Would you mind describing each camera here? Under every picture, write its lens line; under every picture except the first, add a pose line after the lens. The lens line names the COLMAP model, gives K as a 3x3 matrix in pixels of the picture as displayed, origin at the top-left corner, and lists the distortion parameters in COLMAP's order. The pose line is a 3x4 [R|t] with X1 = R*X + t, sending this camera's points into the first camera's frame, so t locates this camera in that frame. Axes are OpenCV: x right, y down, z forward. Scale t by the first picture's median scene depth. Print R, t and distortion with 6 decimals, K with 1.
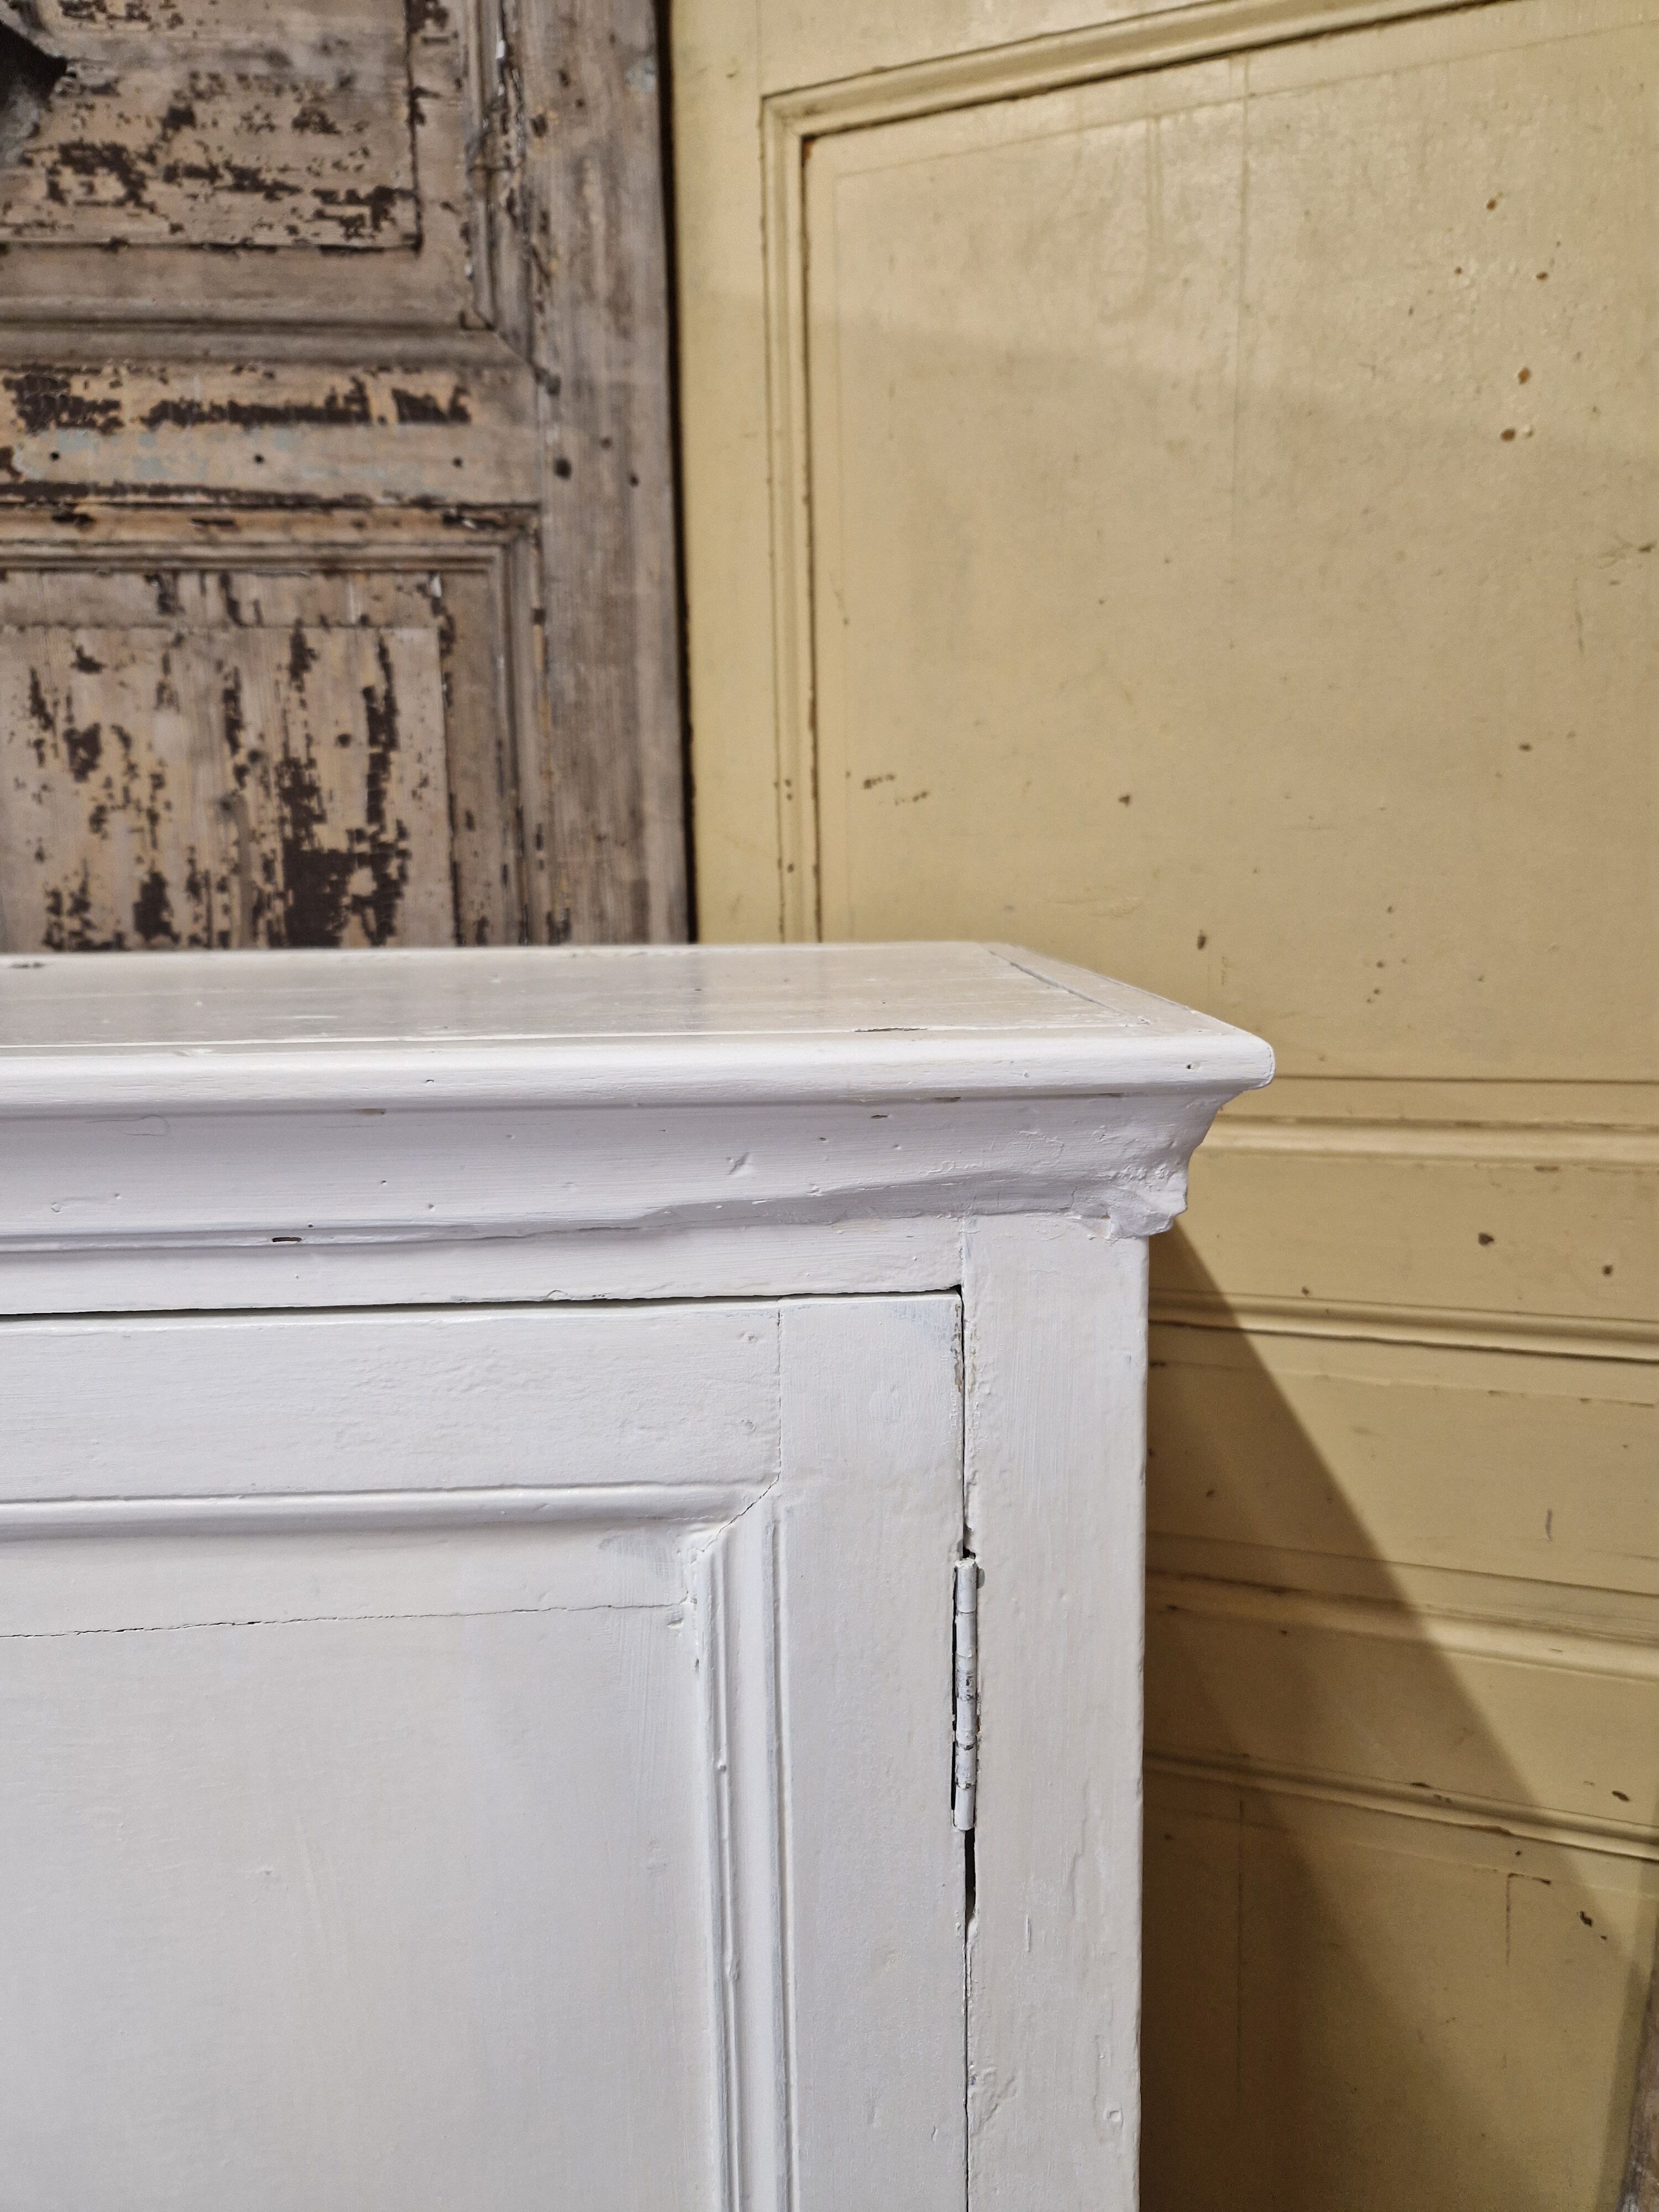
lens RADIAL K [[1485.0, 0, 864.9], [0, 1485.0, 1086.7], [0, 0, 1]] dist [0.059794, -0.044568]
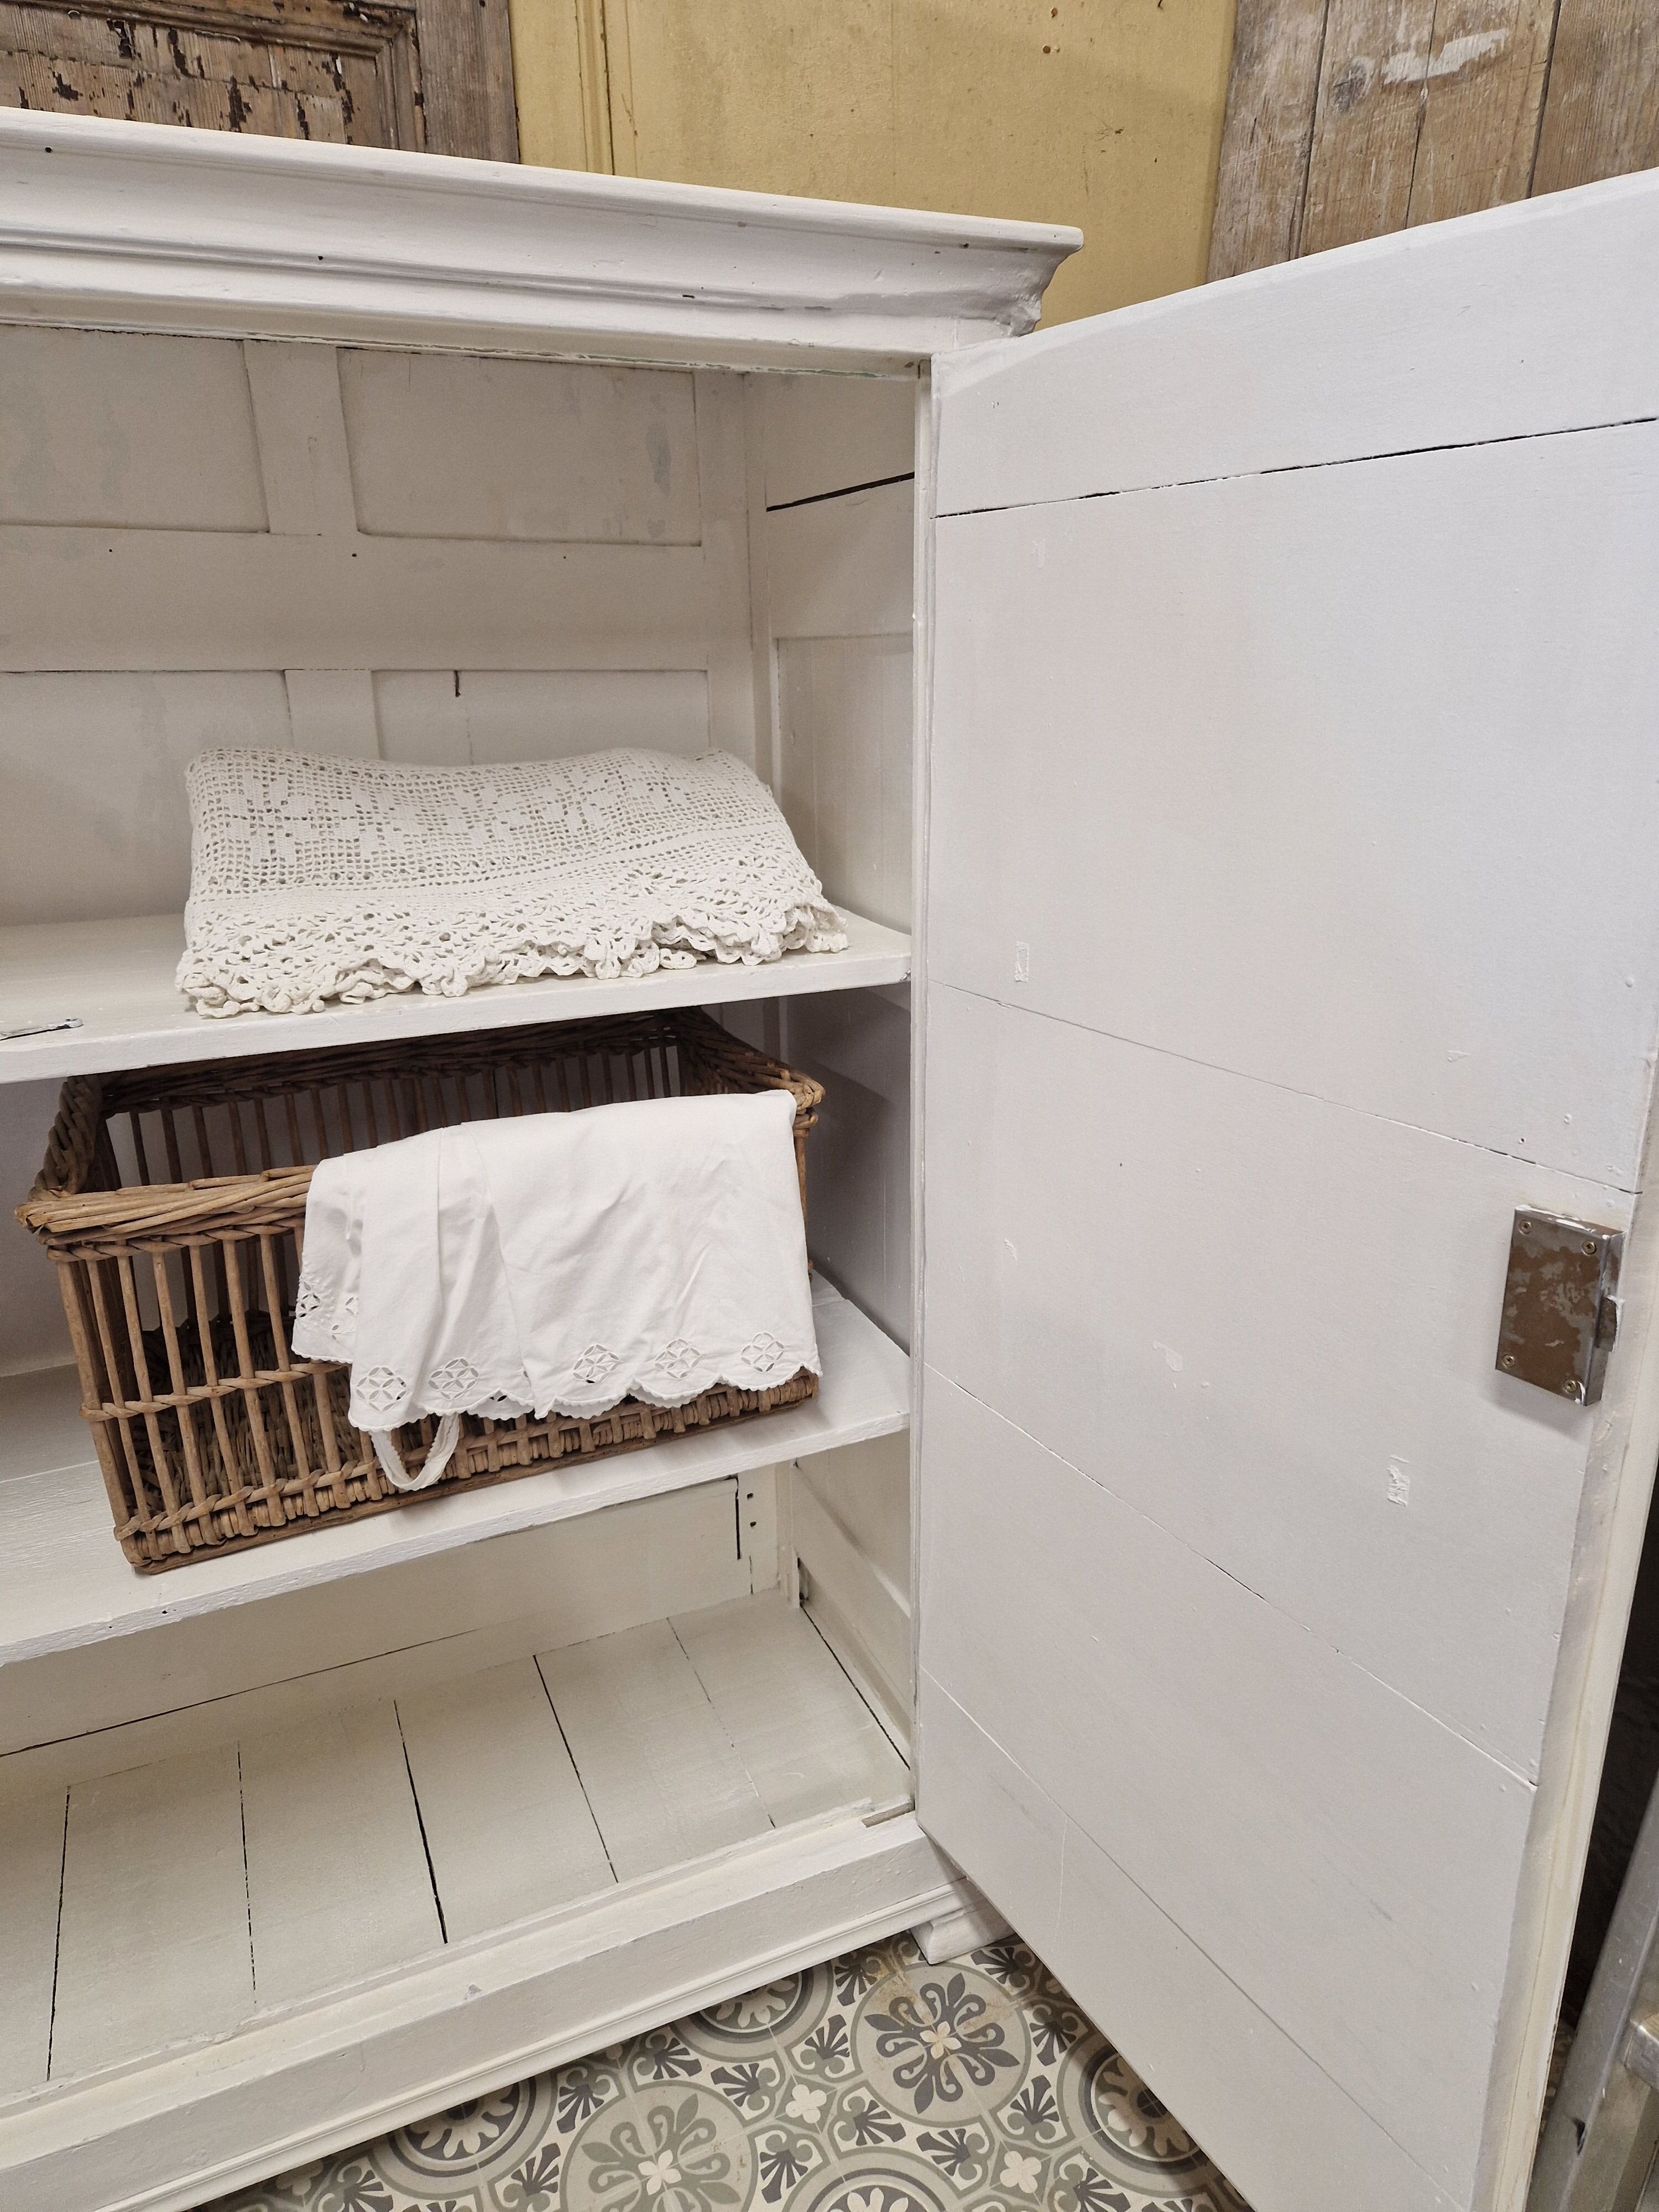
lens RADIAL K [[1485.0, 0, 850.9], [0, 1485.0, 1110.0], [0, 0, 1]] dist [0.059794, -0.044568]
pose [[0.917675, -0.112137, 0.381179, -0.499522], [0.053739, 0.985562, 0.160563, 0.409949], [-0.393681, -0.126860, 0.910452, -0.556296]]
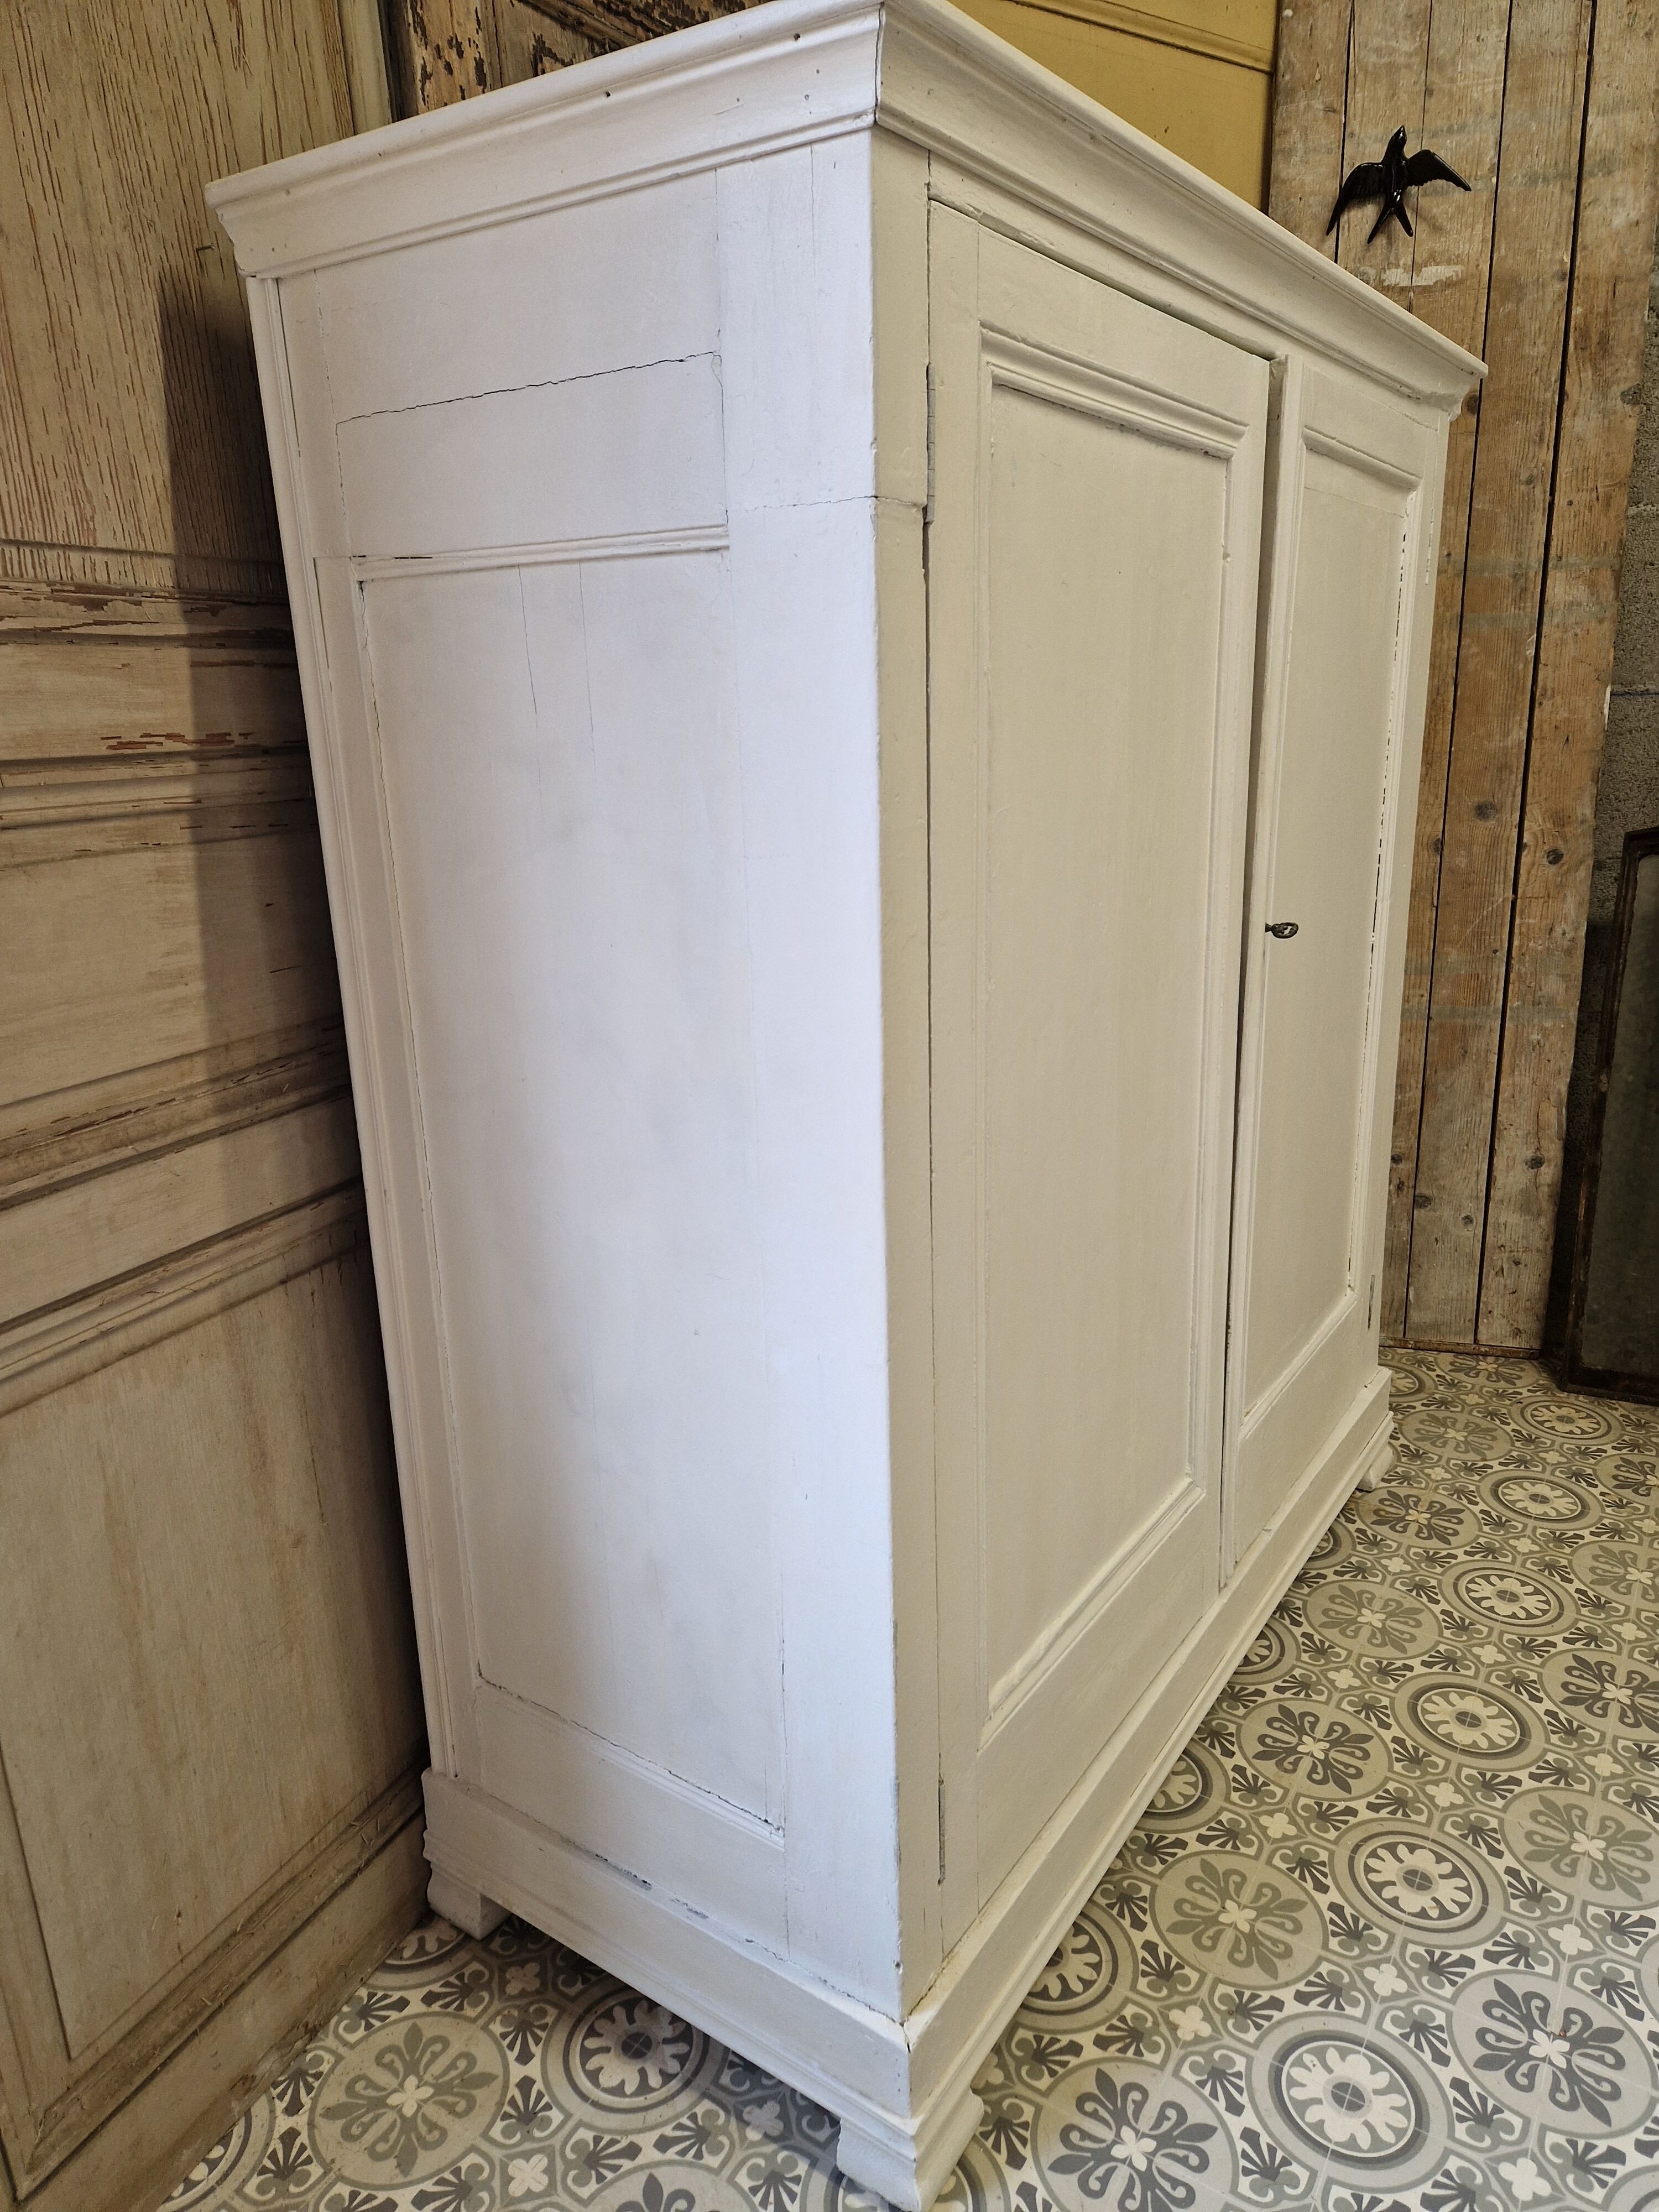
lens RADIAL K [[1485.0, 0, 839.5], [0, 1485.0, 1112.5], [0, 0, 1]] dist [0.059794, -0.044568]
pose [[0.570798, -0.222557, 0.790353, -1.980329], [0.139644, 0.974855, 0.173660, 0.443327], [-0.809129, 0.011243, 0.587524, -0.033475]]
